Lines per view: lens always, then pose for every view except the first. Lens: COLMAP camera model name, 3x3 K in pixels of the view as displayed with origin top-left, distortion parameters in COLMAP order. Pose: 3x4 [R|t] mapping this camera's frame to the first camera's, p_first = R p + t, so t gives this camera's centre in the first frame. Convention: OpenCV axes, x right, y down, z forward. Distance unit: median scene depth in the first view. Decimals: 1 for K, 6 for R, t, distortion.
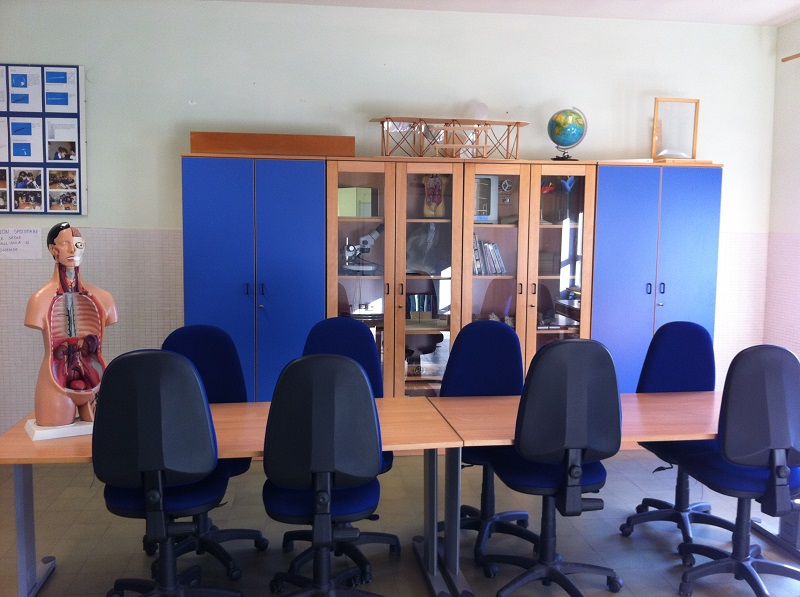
lens RADIAL K [[757.3, 0, 400.0], [0, 757.3, 298.5], [0, 0, 1]] dist [0.002751, -0.139950]
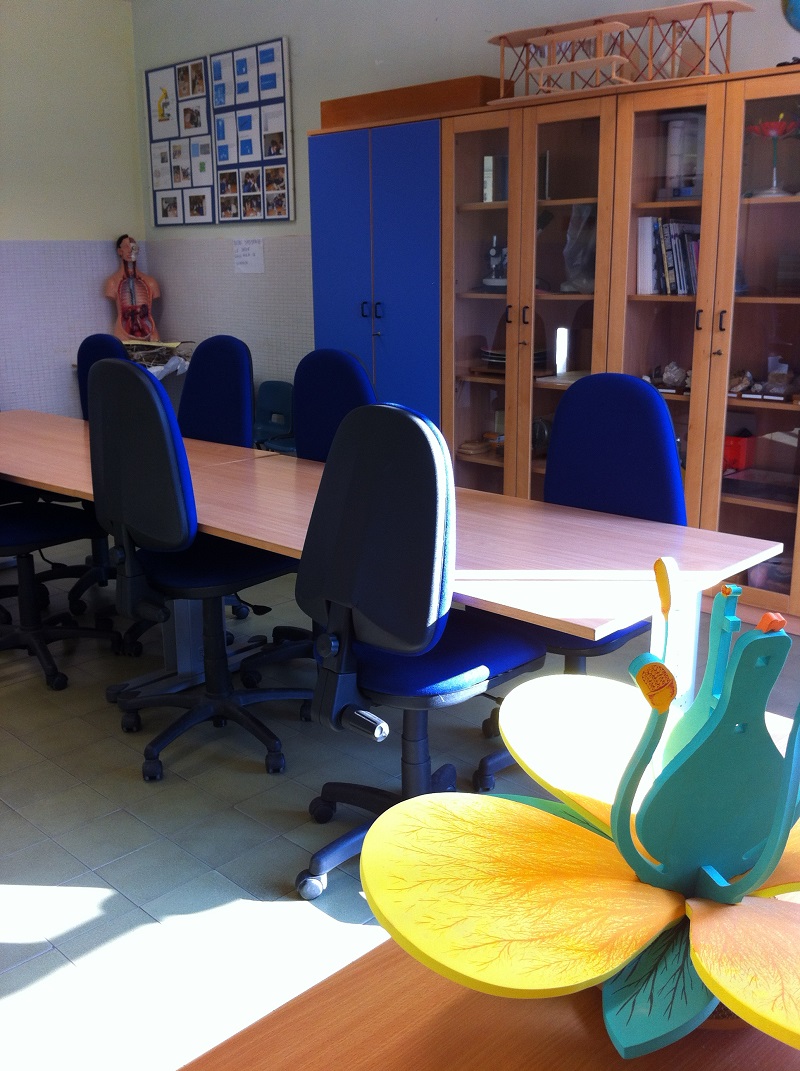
lens RADIAL K [[1013.8, 0, 400.0], [0, 1013.8, 535.5], [0, 0, 1]] dist [0.002751, -0.139950]
pose [[0.617831, 0.187585, -0.763608, 0.613008], [-0.067315, 0.980180, 0.186323, 0.018199], [0.783424, -0.063714, 0.618213, 0.366289]]
